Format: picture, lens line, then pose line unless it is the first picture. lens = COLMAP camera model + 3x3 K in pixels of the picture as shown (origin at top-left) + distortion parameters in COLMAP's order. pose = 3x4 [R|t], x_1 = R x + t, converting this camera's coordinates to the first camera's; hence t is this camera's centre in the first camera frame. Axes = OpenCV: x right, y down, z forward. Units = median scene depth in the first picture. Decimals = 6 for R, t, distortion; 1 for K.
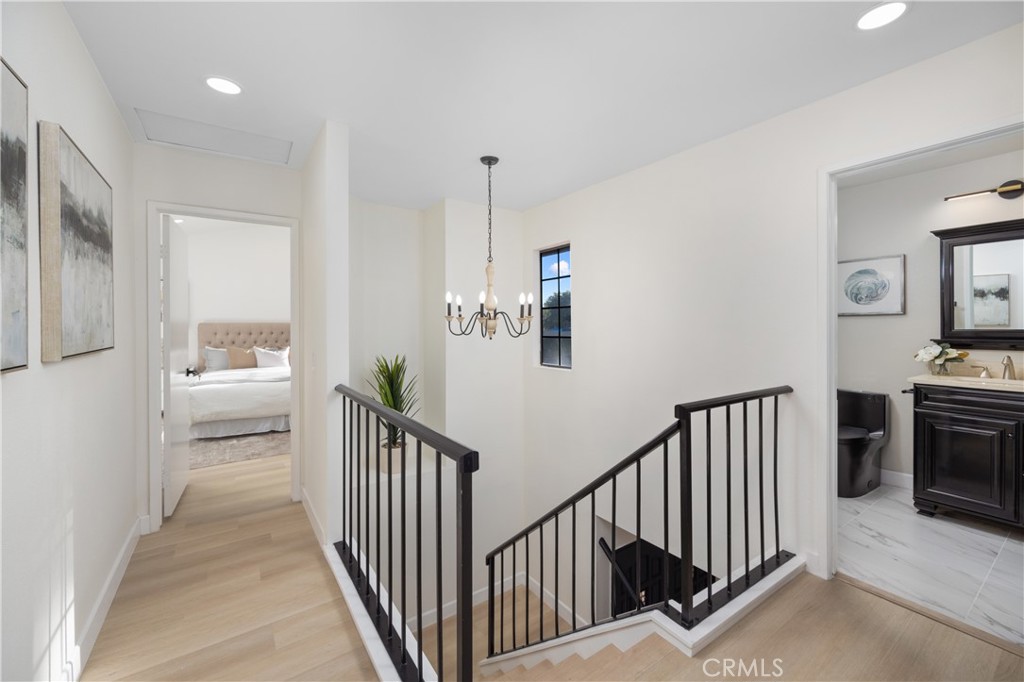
lens RADIAL K [[414.7, 0, 514.6], [0, 414.7, 327.9], [0, 0, 1]] dist [-0.001444, -0.000222]
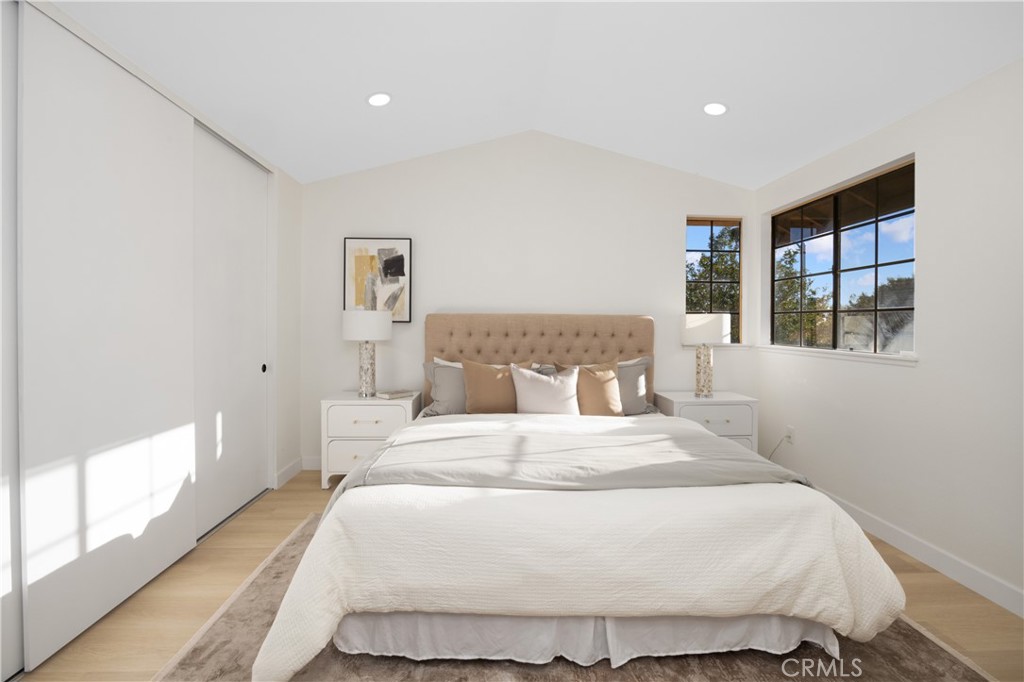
lens RADIAL K [[459.8, 0, 510.7], [0, 459.8, 331.0], [0, 0, 1]] dist [-0.001232, -0.000098]
pose [[0.842327, 0.019448, -0.538616, -0.354429], [-0.013664, 0.999798, 0.014732, 0.000730], [0.538794, -0.005050, 0.842422, 0.567201]]
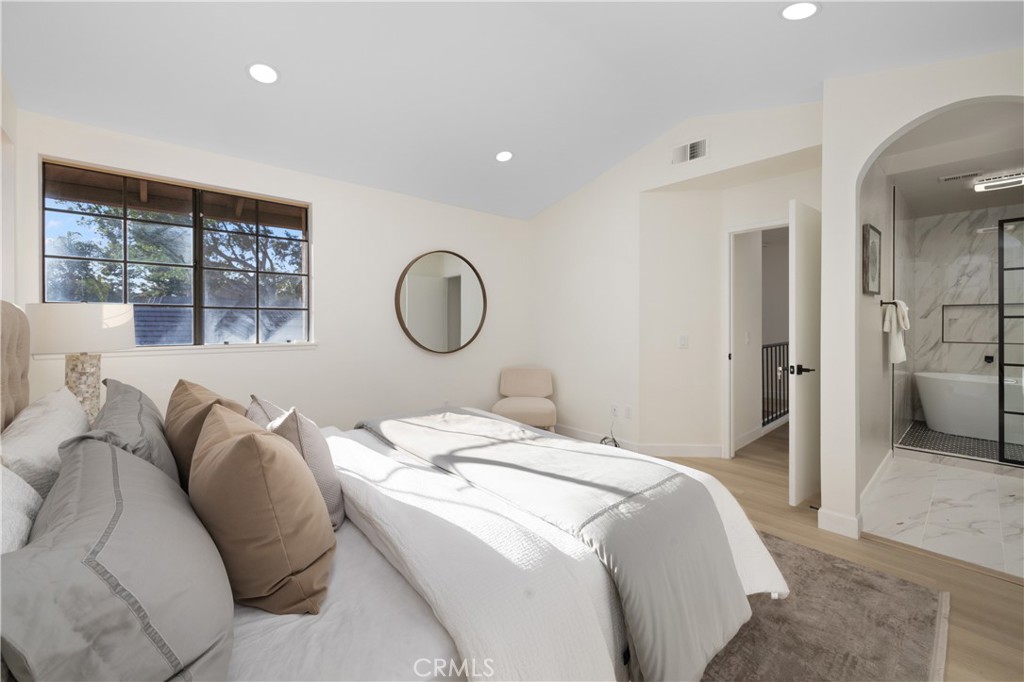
lens RADIAL K [[414.7, 0, 514.6], [0, 414.7, 327.9], [0, 0, 1]] dist [-0.001444, -0.000222]
pose [[-0.131298, -0.005273, 0.991329, -0.842342], [0.005713, 0.999965, 0.006076, 0.004128], [-0.991326, 0.006462, -0.131263, 0.907913]]
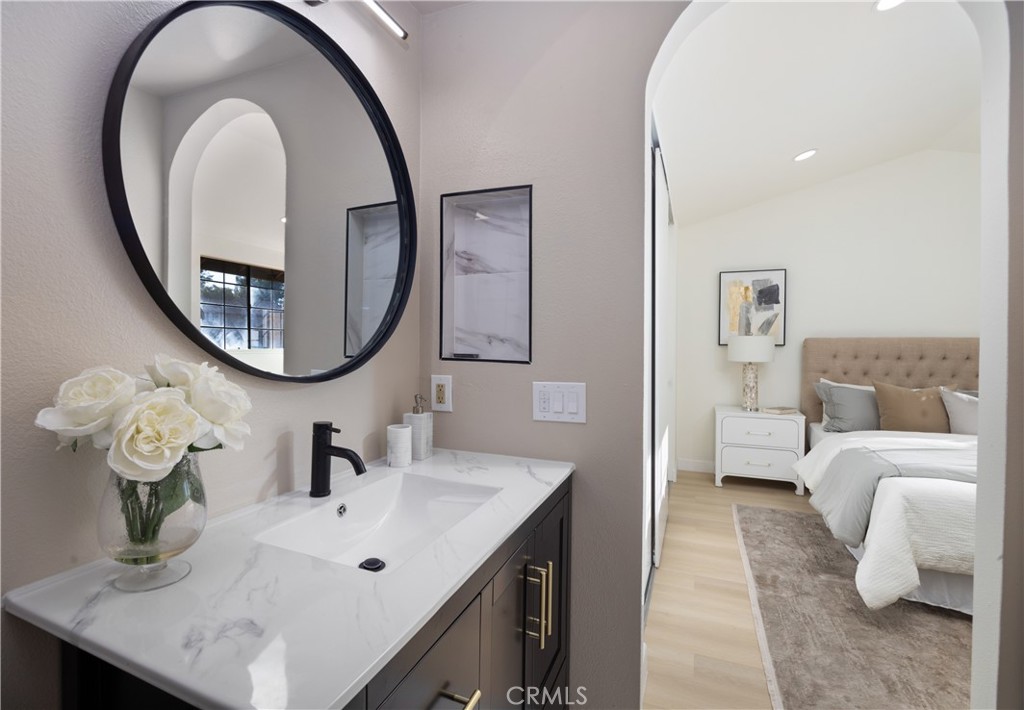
lens RADIAL K [[477.8, 0, 494.9], [0, 477.8, 348.4], [0, 0, 1]] dist [-0.004248, -0.000606]
pose [[0.539121, 0.018946, -0.842015, -0.442036], [-0.011104, 0.999820, 0.015387, -0.002318], [0.842155, 0.001055, 0.539234, 0.270187]]
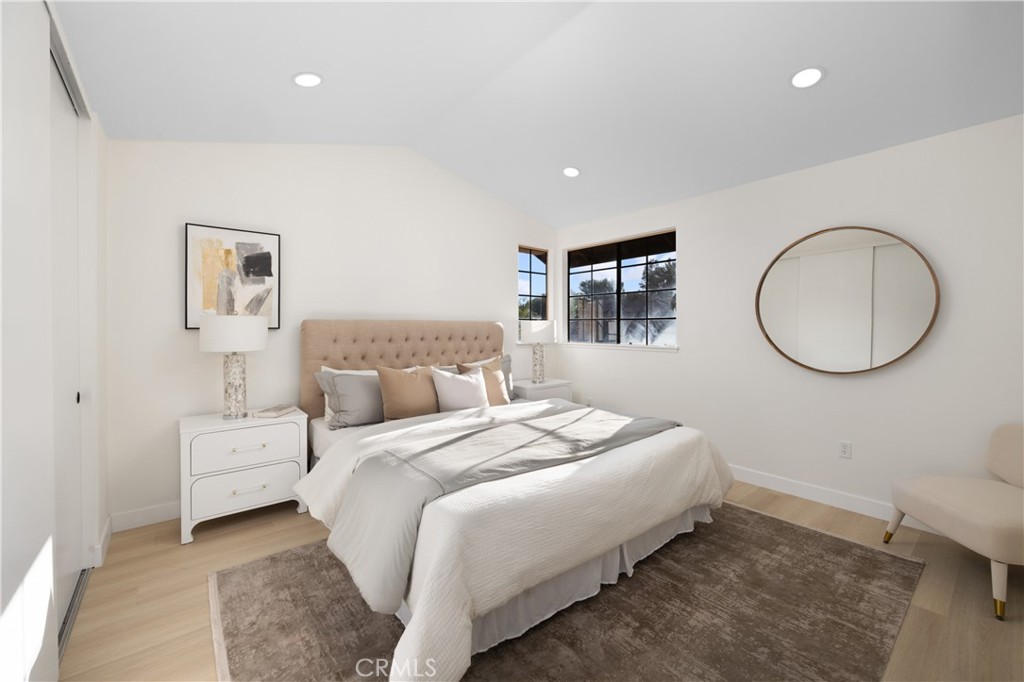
lens RADIAL K [[414.7, 0, 514.6], [0, 414.7, 327.9], [0, 0, 1]] dist [-0.001444, -0.000222]
pose [[0.996273, 0.003491, 0.086187, -0.569303], [-0.003219, 0.999989, -0.003293, -0.000646], [-0.086197, 0.003003, 0.996274, 0.495830]]
